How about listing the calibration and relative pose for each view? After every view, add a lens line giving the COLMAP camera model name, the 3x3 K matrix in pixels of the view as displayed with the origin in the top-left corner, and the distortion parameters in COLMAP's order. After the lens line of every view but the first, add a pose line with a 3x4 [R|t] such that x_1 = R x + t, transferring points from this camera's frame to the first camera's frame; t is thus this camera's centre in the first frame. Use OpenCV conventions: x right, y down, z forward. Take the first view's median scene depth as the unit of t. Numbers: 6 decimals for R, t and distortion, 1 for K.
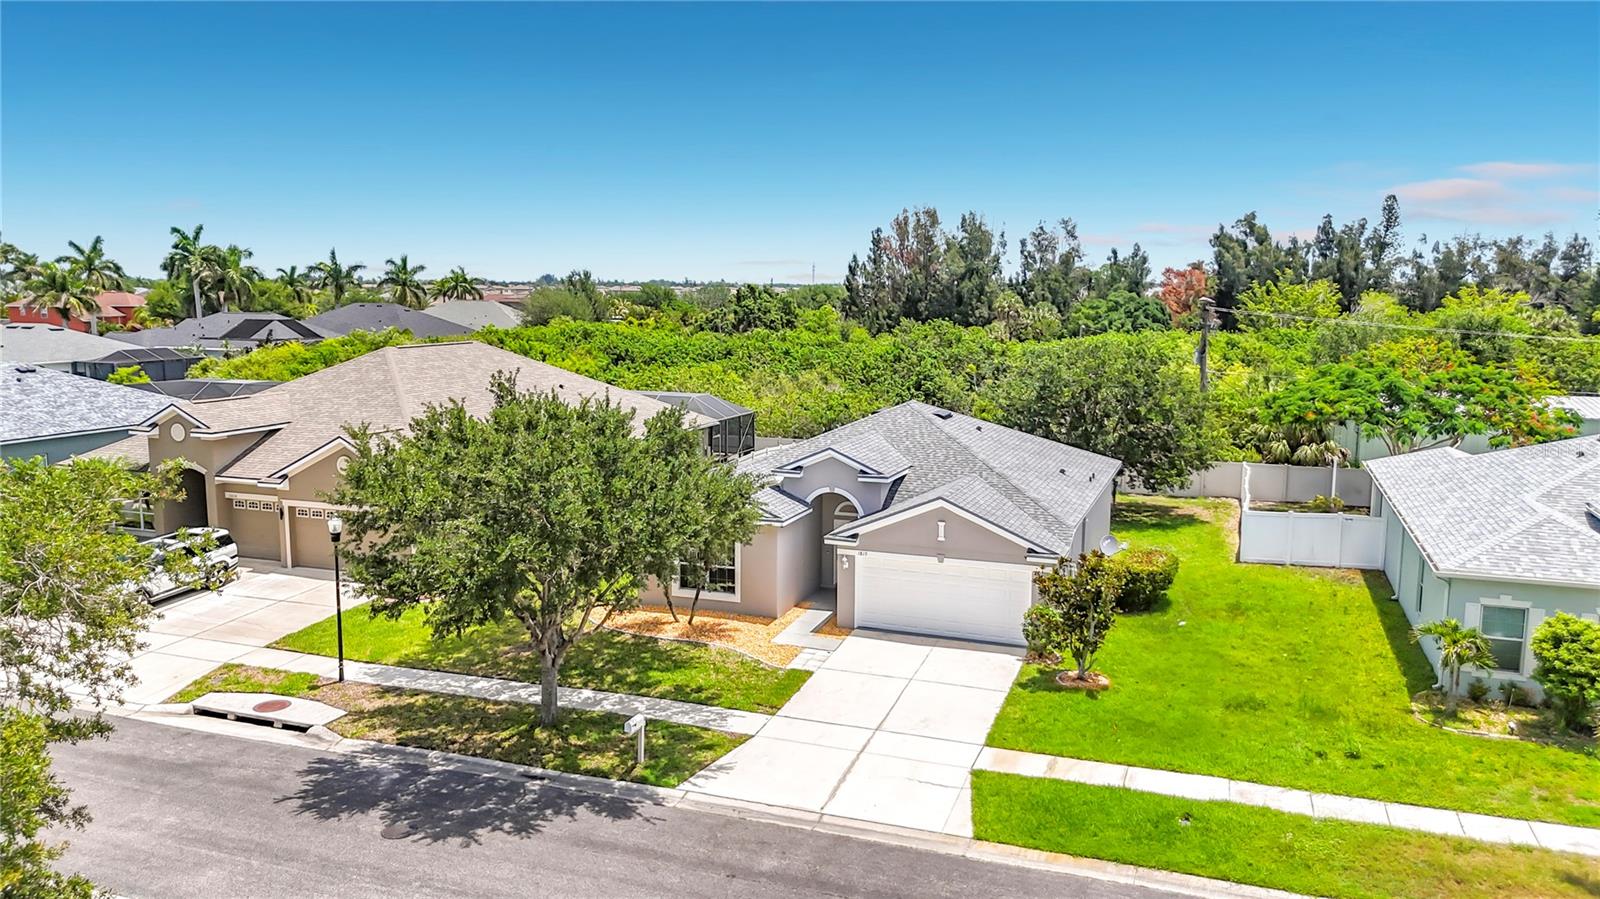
lens RADIAL K [[1187.7, 0, 791.0], [0, 1187.7, 450.7], [0, 0, 1]] dist [0.078863, -0.089314]
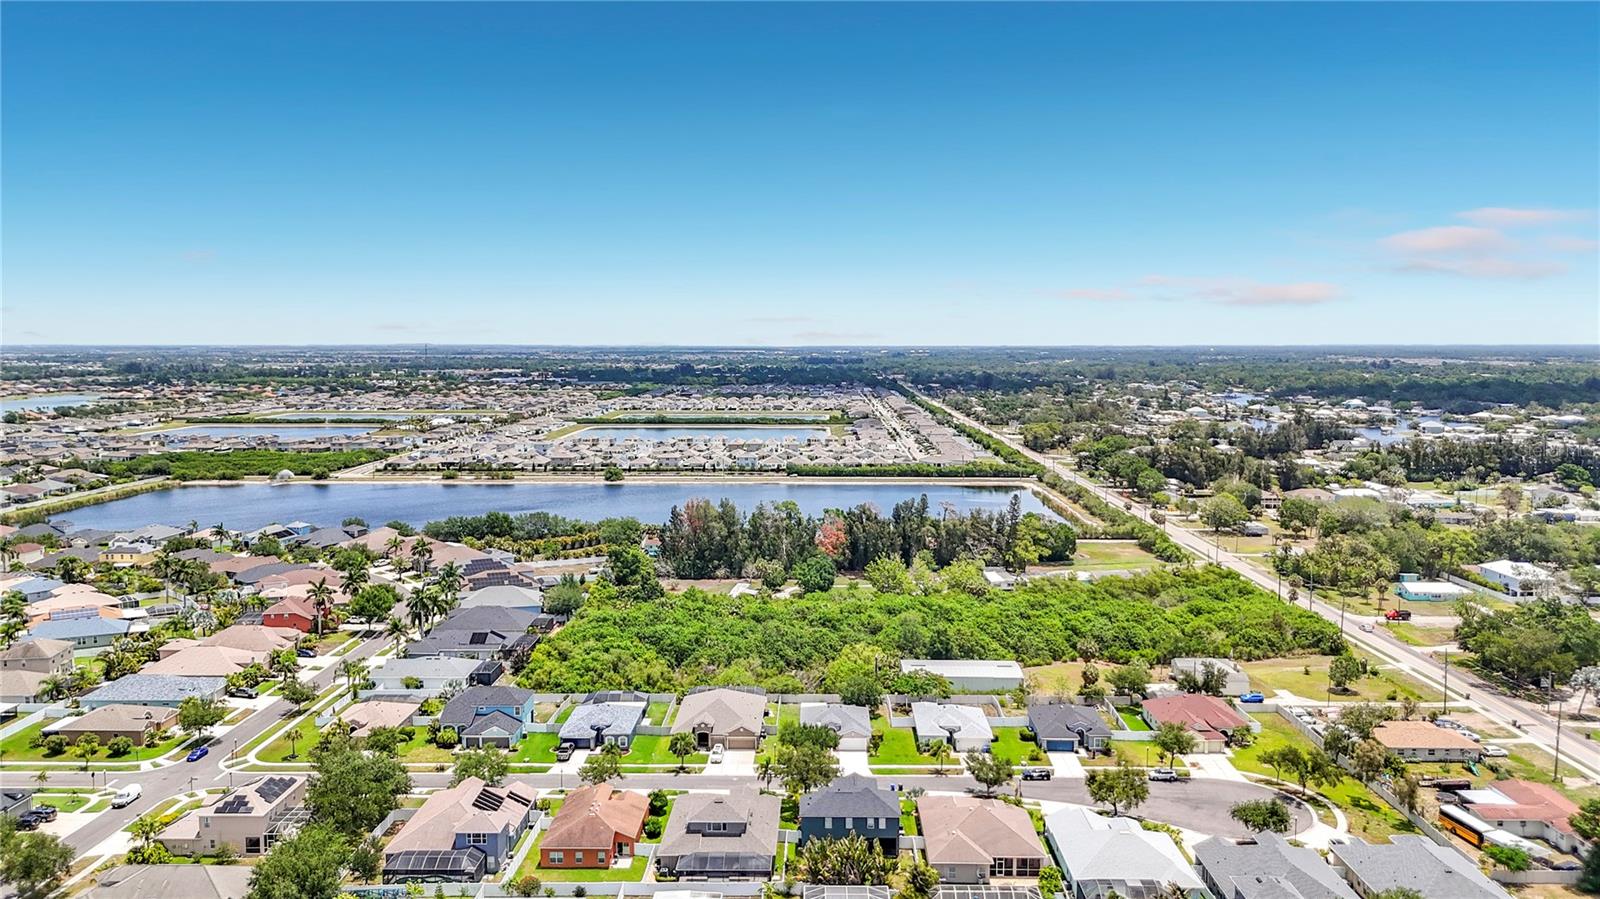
lens RADIAL K [[1202.3, 0, 800.0], [0, 1202.3, 449.5], [0, 0, 1]] dist [0.072910, -0.089878]
pose [[0.943175, -0.035030, 0.330446, -2.285193], [0.050096, 0.998052, -0.037185, -1.261533], [-0.328500, 0.051626, 0.943092, -5.241008]]
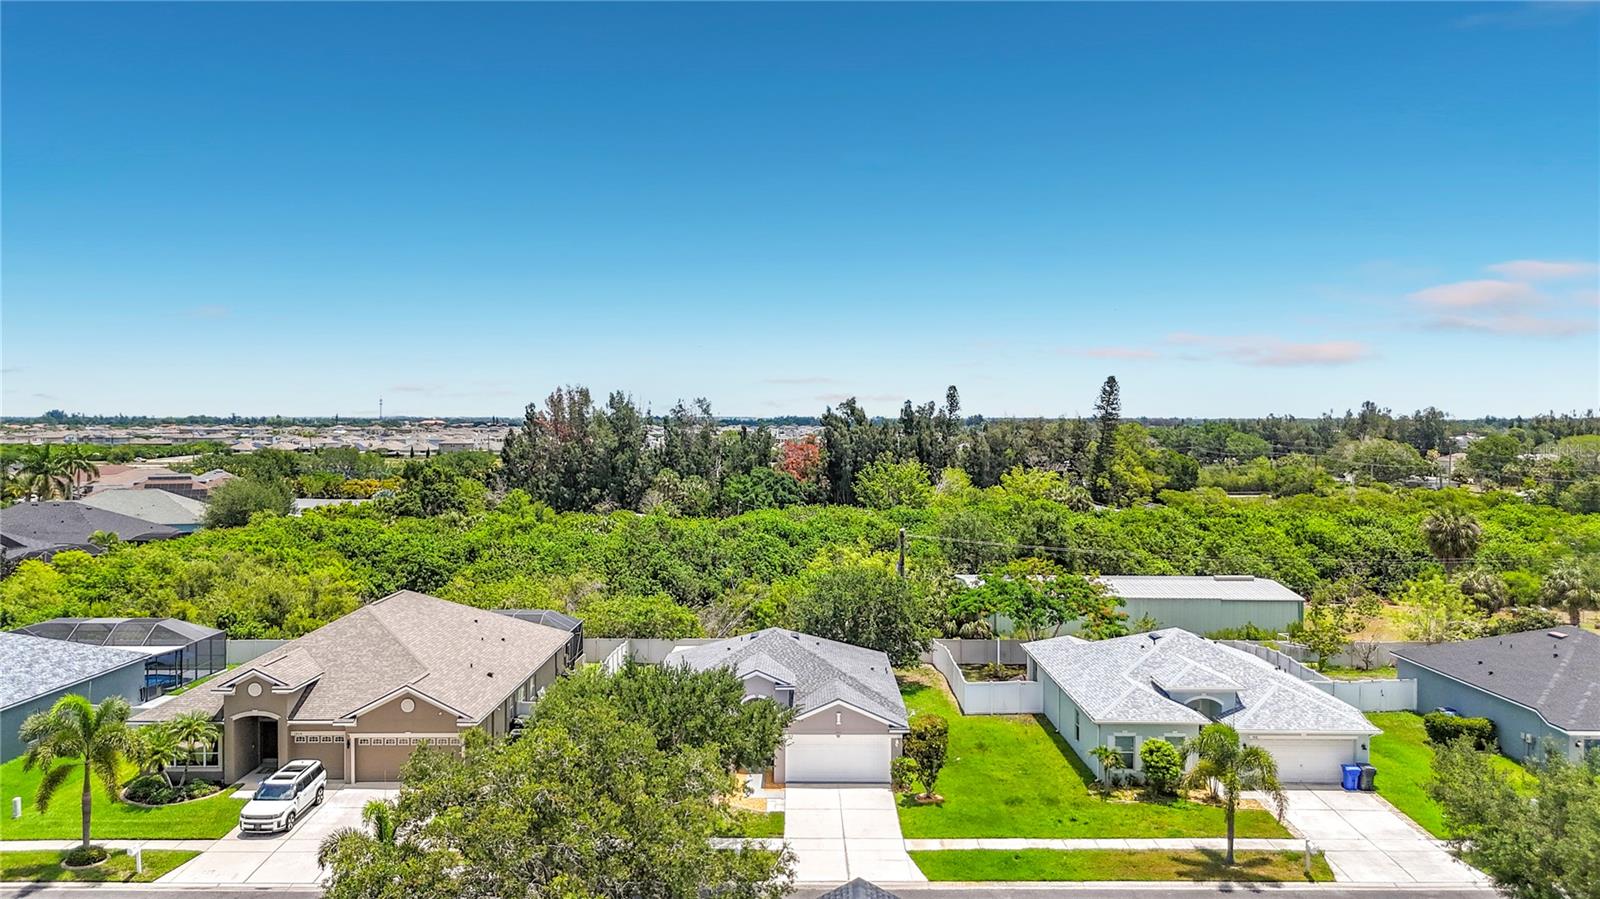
lens RADIAL K [[1202.3, 0, 800.0], [0, 1202.3, 449.5], [0, 0, 1]] dist [0.072910, -0.089878]
pose [[0.937078, -0.012596, 0.348893, -0.527221], [0.051100, 0.993535, -0.101379, -0.144532], [-0.345360, 0.112828, 0.931663, -0.642279]]
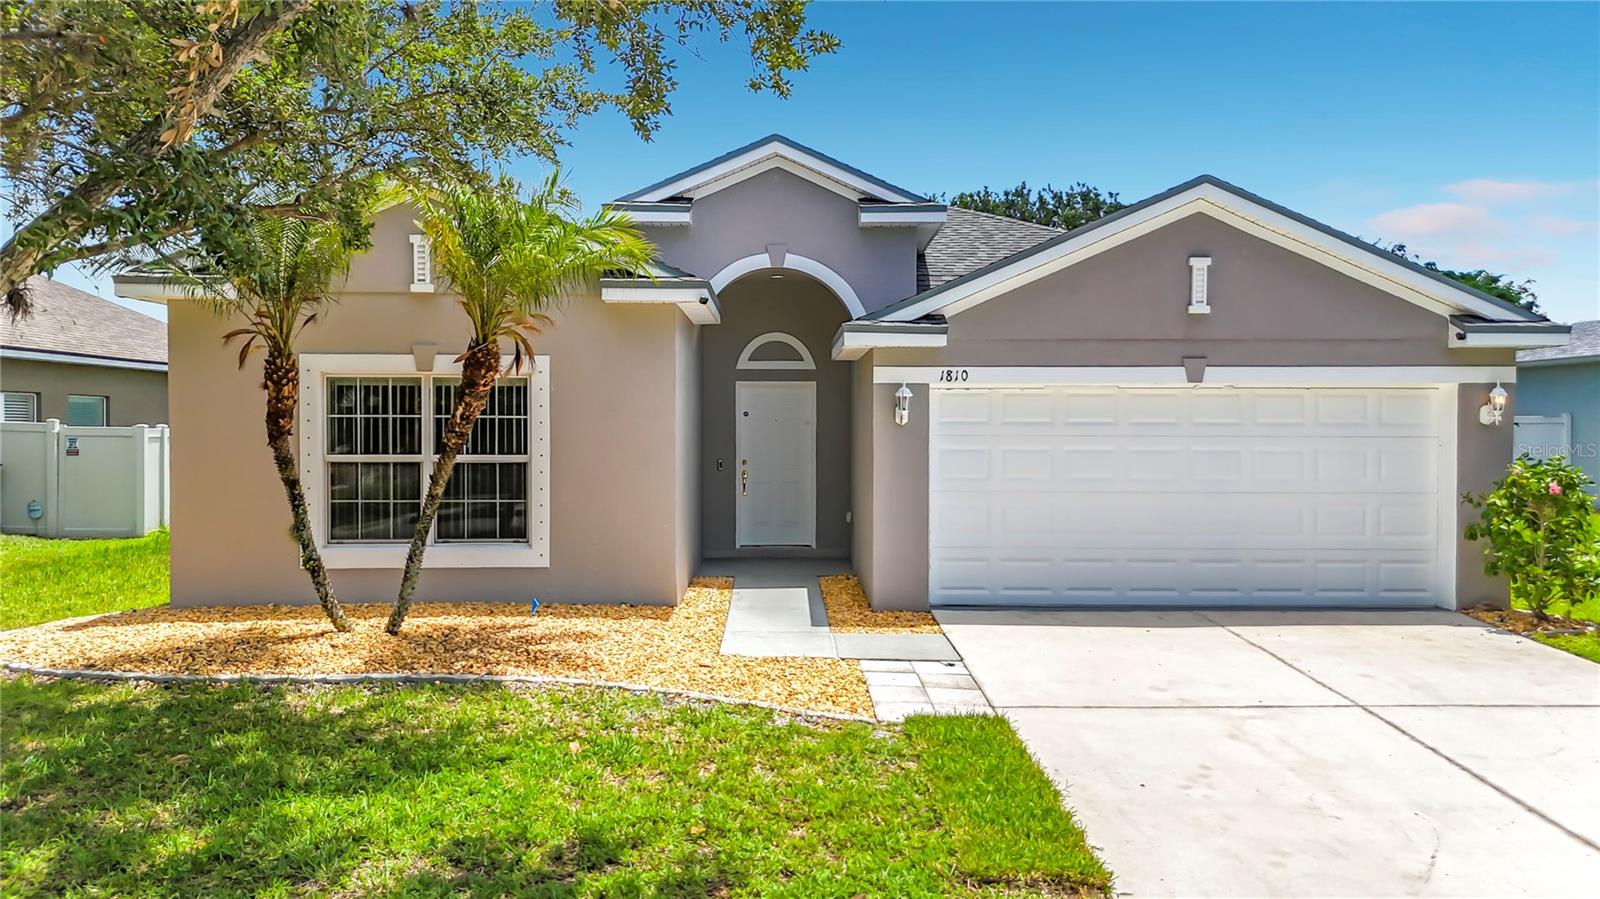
lens RADIAL K [[1202.3, 0, 800.0], [0, 1202.3, 449.5], [0, 0, 1]] dist [0.072910, -0.089878]
pose [[0.926688, -0.007401, 0.375759, -0.107970], [0.054322, 0.991945, -0.114431, 0.147159], [-0.371885, 0.126453, 0.919625, 0.732973]]
